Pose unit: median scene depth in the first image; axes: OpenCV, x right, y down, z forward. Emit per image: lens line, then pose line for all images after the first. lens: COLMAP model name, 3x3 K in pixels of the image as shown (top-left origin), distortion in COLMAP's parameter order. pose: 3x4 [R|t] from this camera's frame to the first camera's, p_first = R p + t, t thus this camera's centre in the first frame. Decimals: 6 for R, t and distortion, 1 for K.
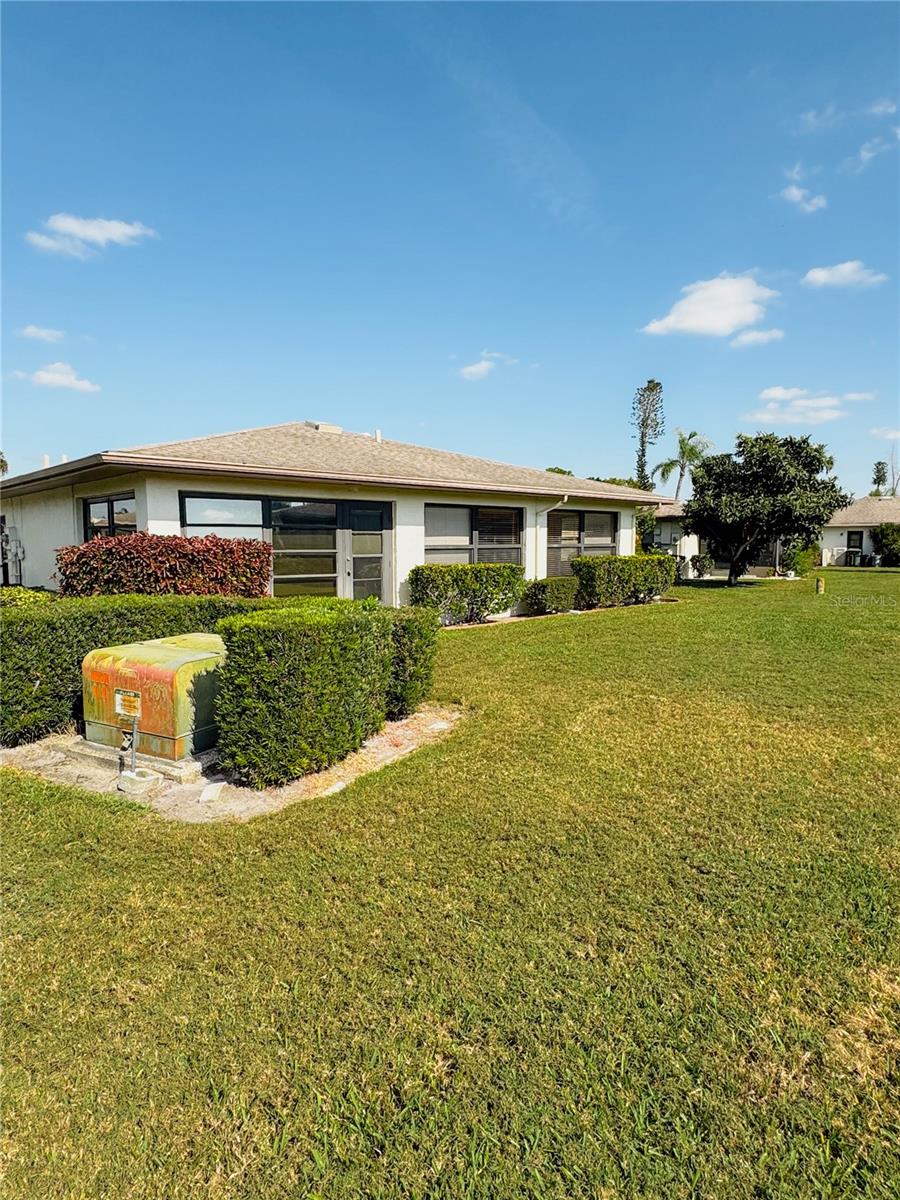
lens RADIAL K [[673.8, 0, 455.4], [0, 673.8, 583.3], [0, 0, 1]] dist [-0.002574, -0.000305]
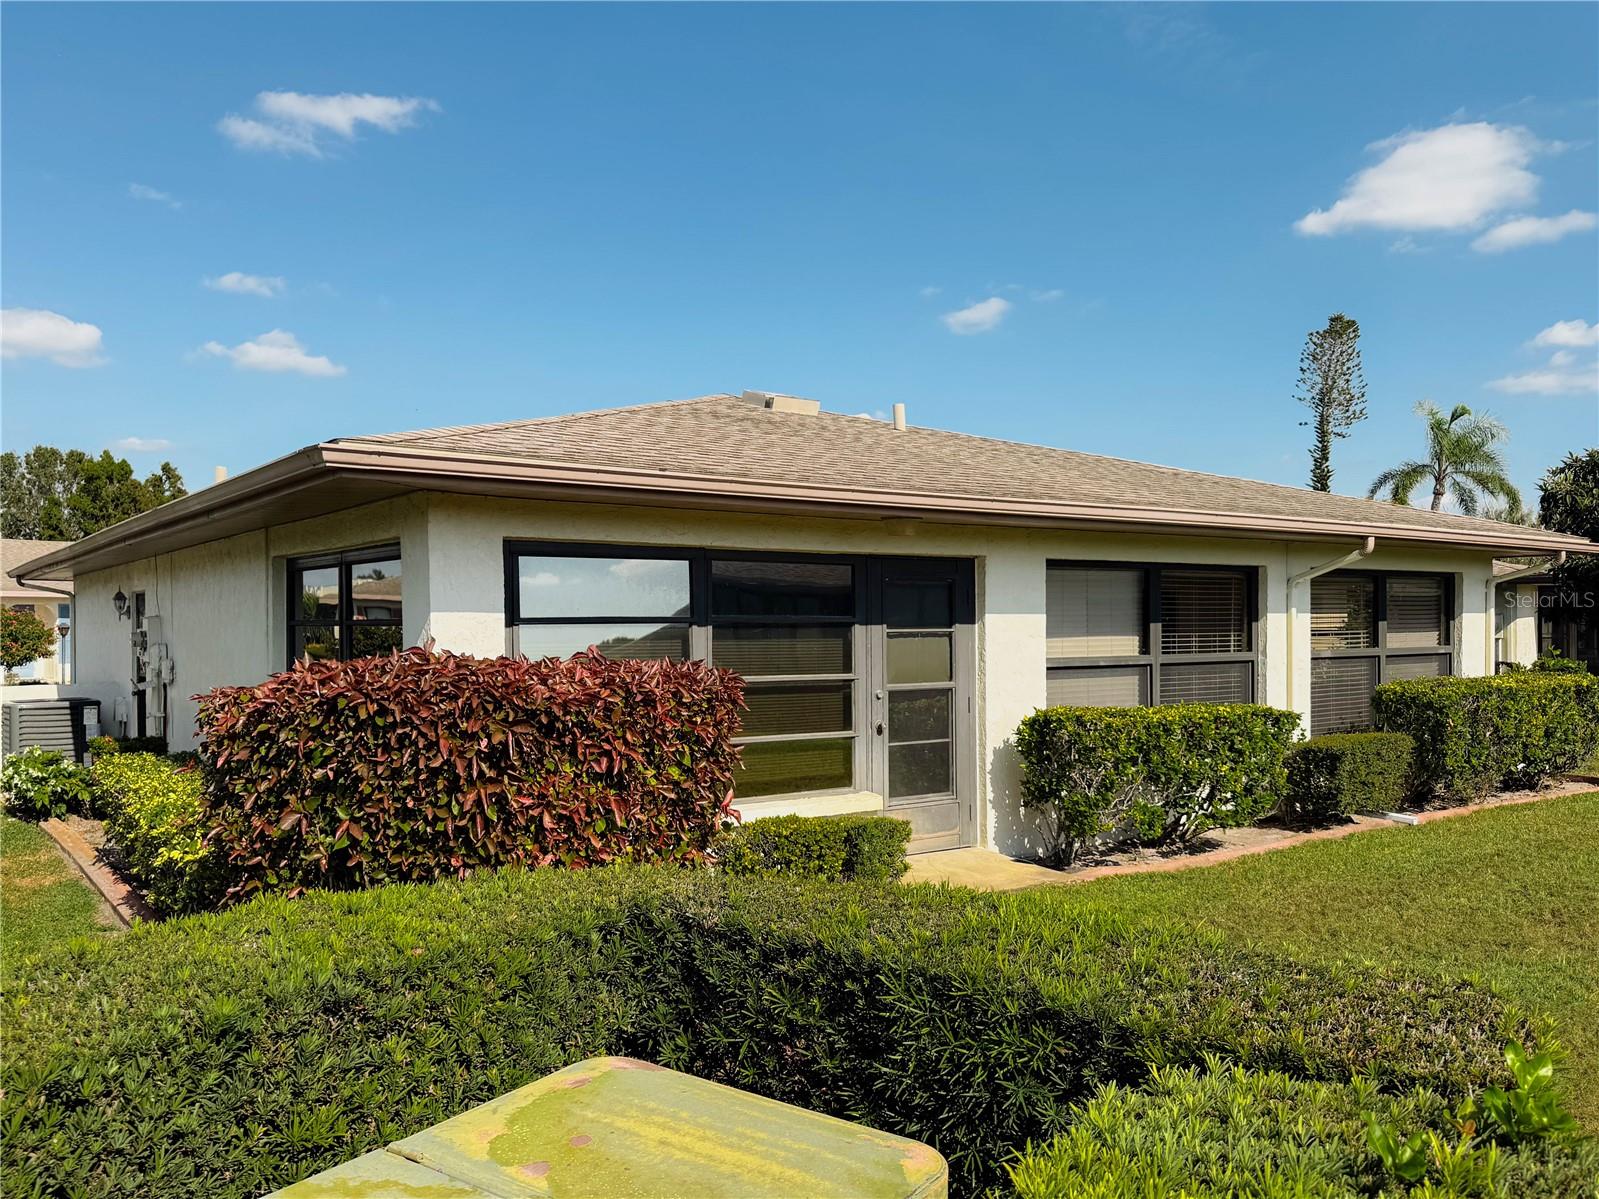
lens RADIAL K [[1275.9, 0, 799.5], [0, 1275.9, 599.5], [0, 0, 1]] dist [0.072540, -0.003388]
pose [[0.990434, -0.007445, -0.137785, -0.097216], [-0.004328, 0.996376, -0.084942, -0.027202], [0.137919, 0.084726, 0.986813, 0.200543]]
